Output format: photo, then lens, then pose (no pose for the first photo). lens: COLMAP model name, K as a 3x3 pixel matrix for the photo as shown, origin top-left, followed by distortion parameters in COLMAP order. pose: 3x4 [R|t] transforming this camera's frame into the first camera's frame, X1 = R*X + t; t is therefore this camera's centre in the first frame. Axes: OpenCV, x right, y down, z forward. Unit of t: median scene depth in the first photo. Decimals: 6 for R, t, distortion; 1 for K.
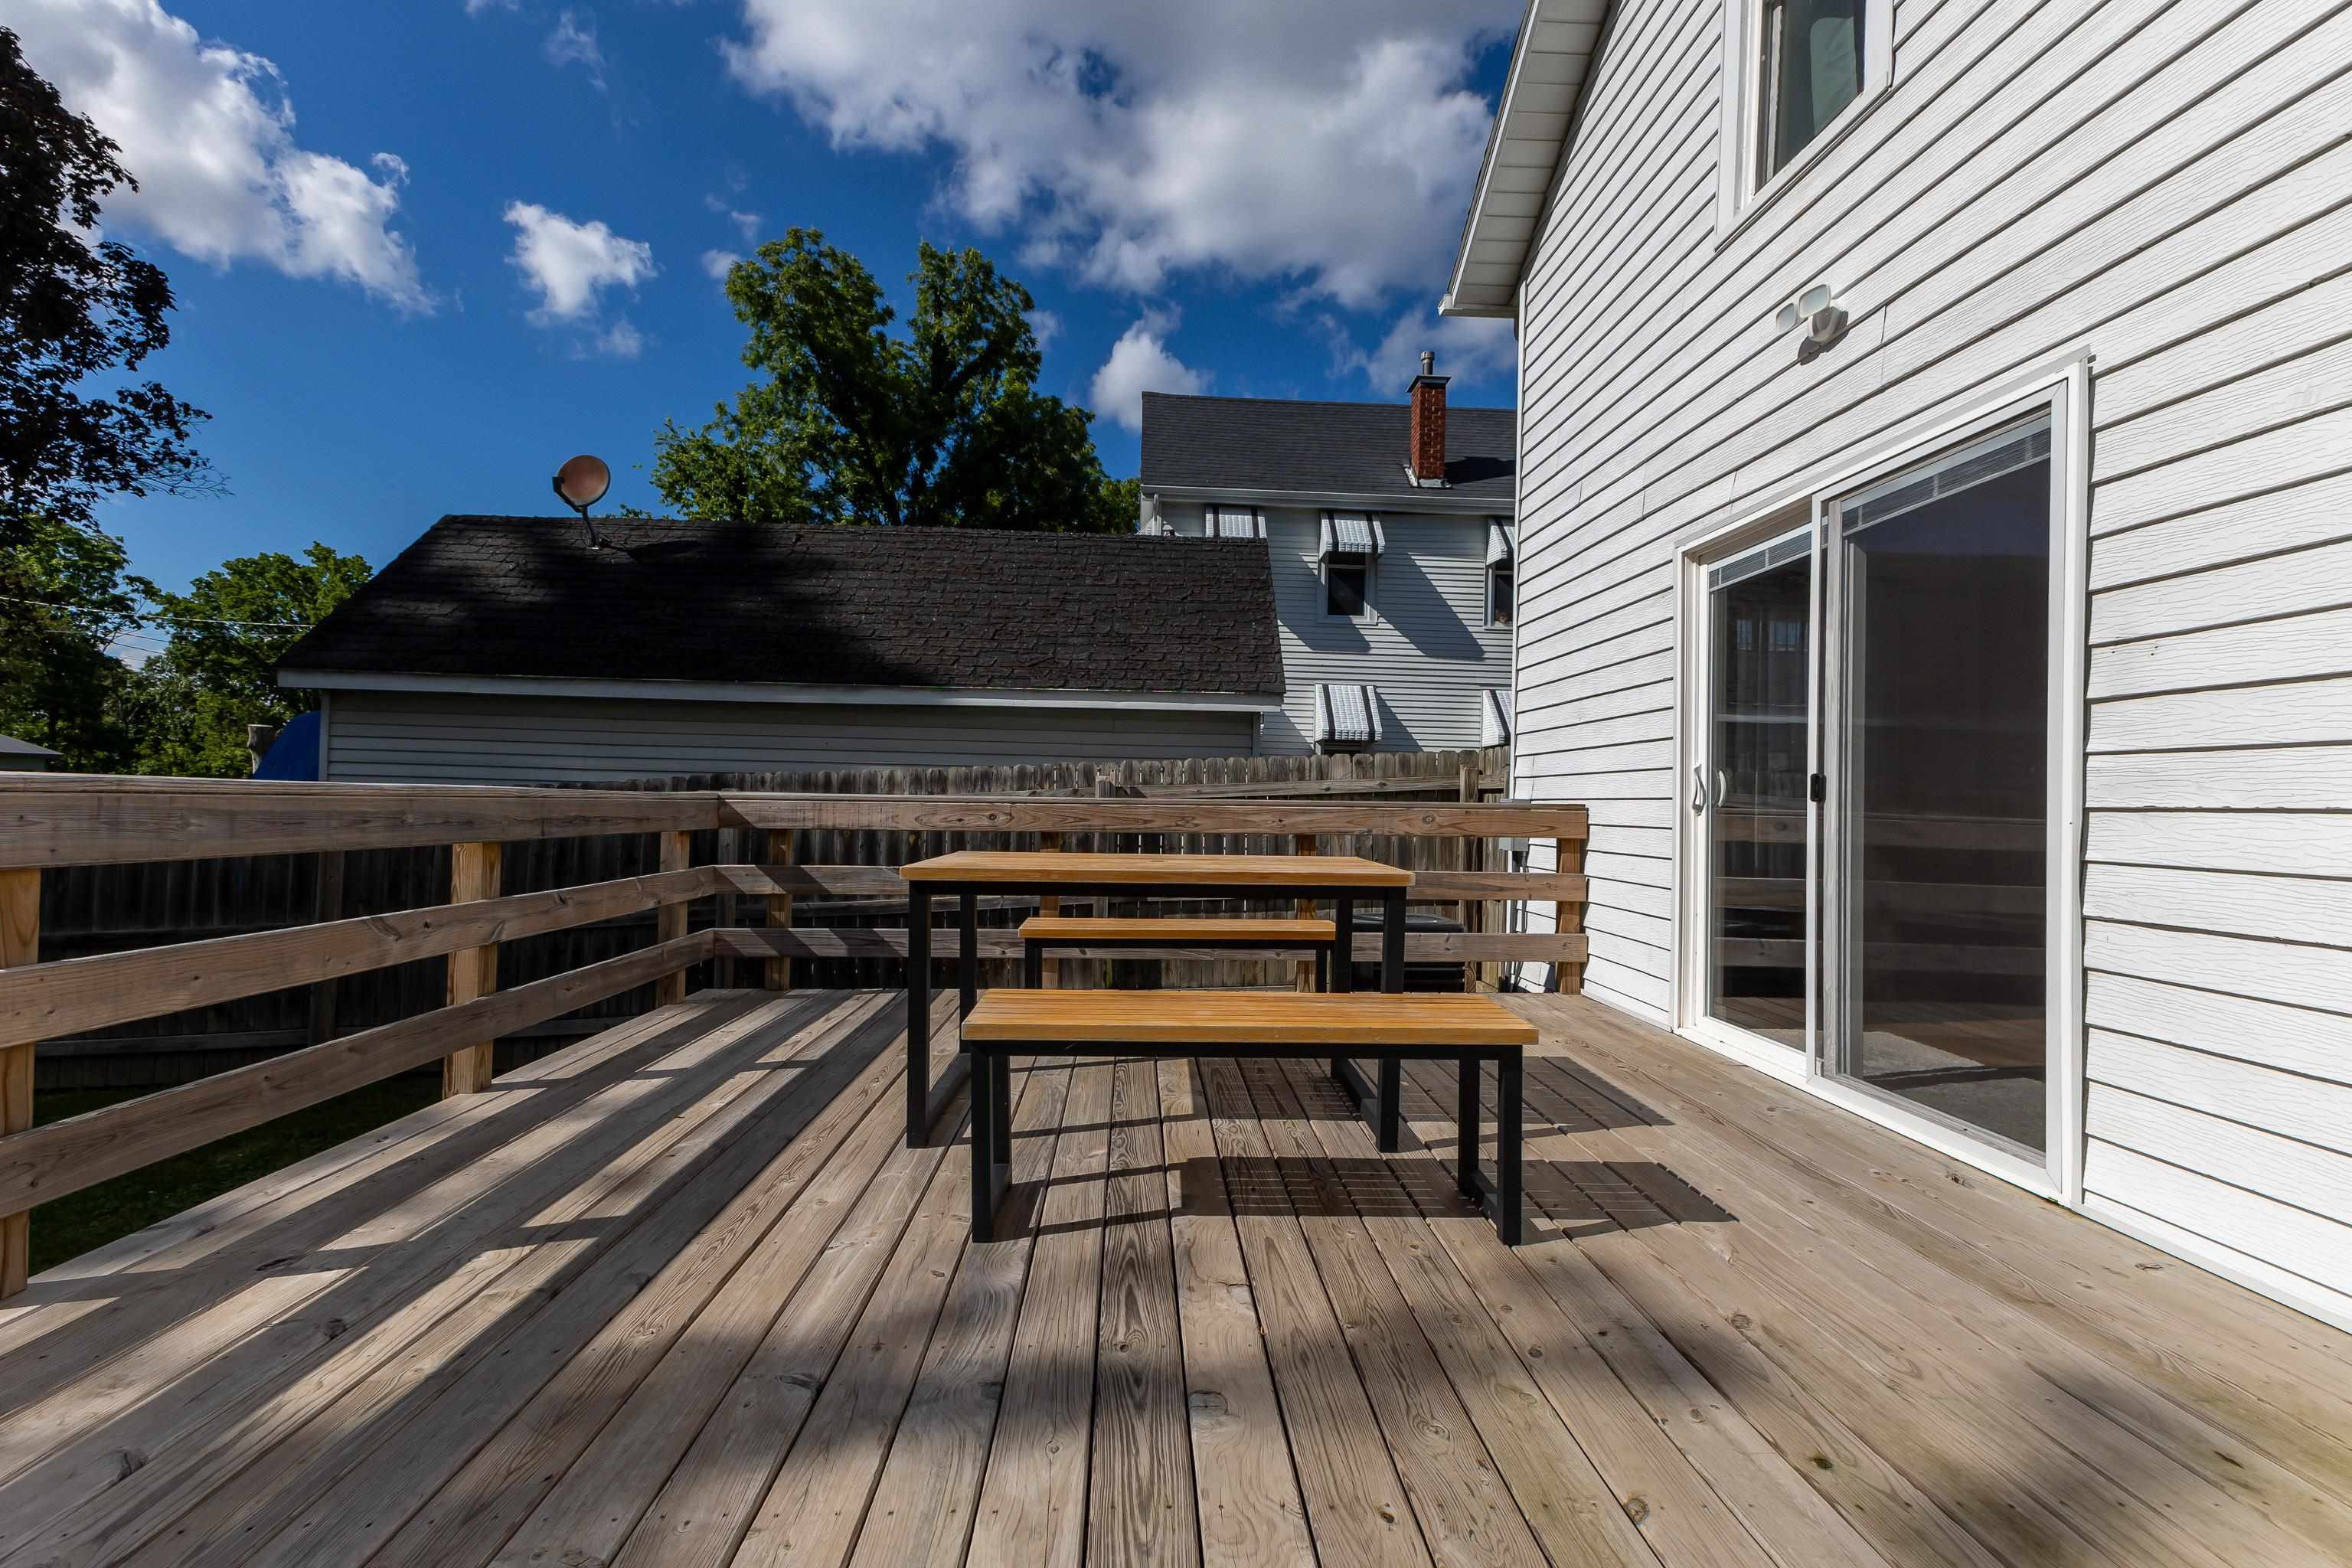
lens RADIAL K [[1027.4, 0, 1180.3], [0, 1027.4, 787.3], [0, 0, 1]] dist [0.010369, -0.003909]
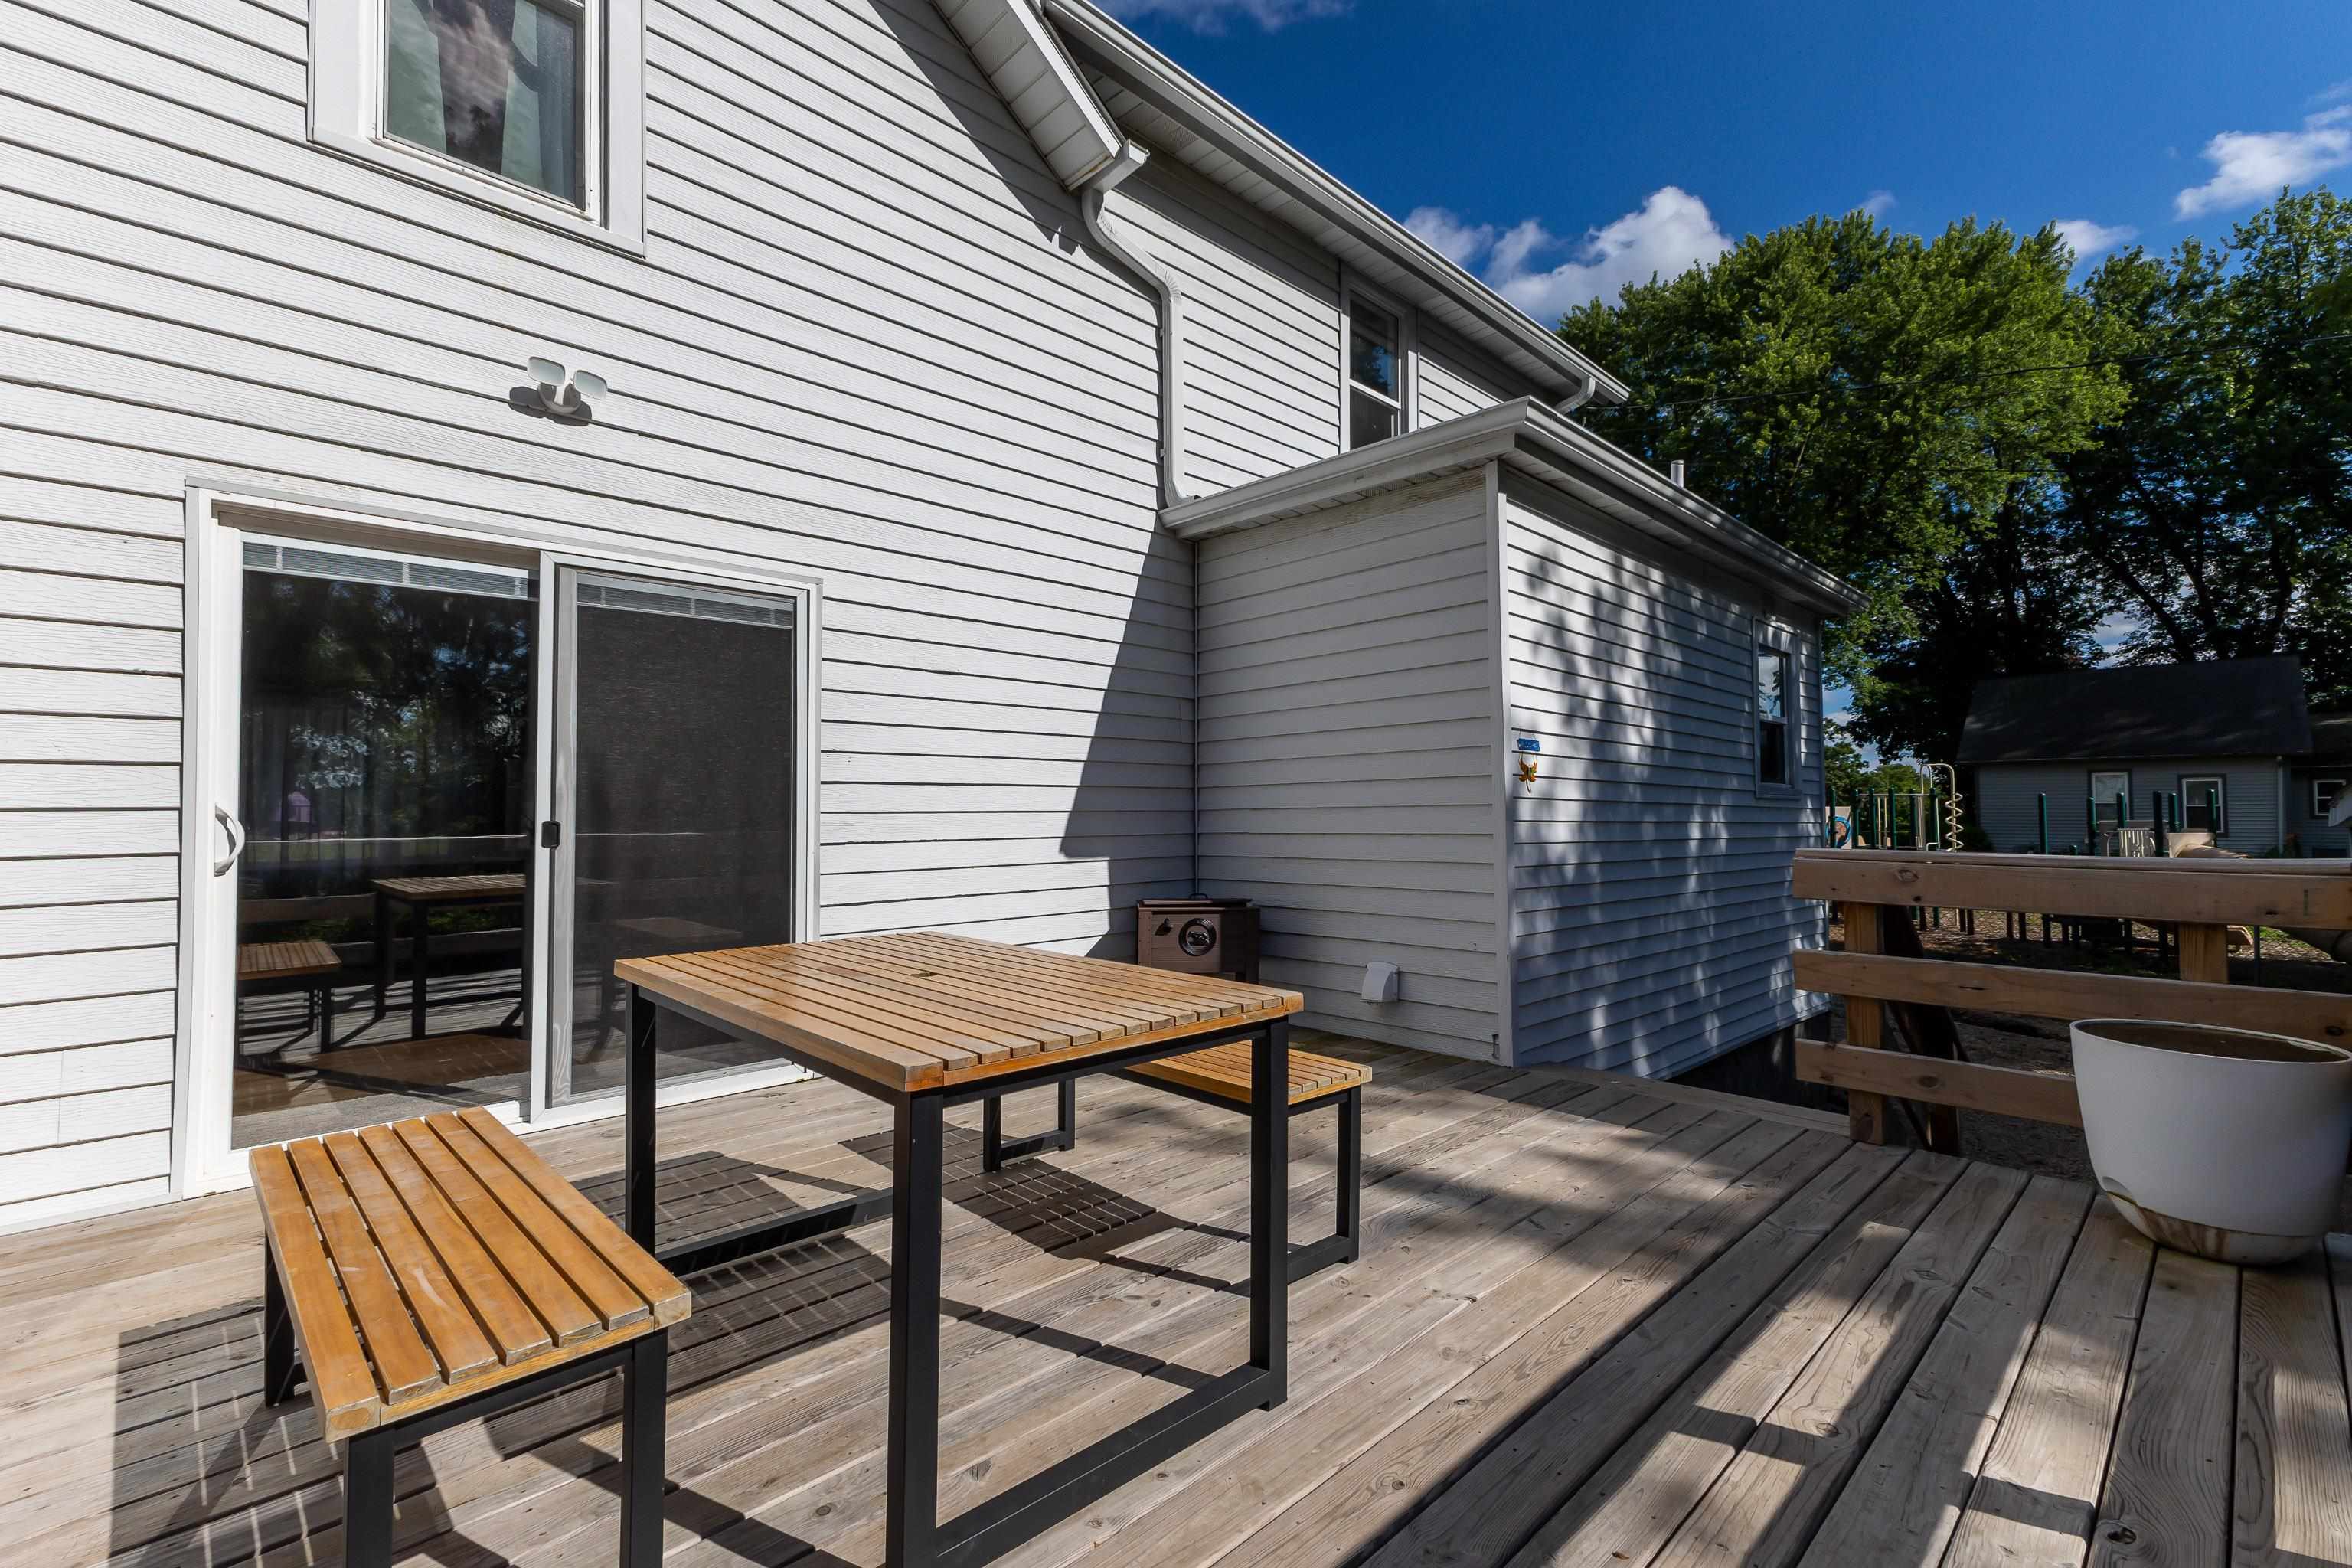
lens RADIAL K [[1027.4, 0, 1173.9], [0, 1027.4, 791.6], [0, 0, 1]] dist [0.010369, -0.003909]
pose [[-0.662813, -0.003661, 0.748776, -0.174215], [-0.016183, 0.999825, -0.009437, -0.012660], [-0.748610, -0.018372, -0.662756, 0.361327]]
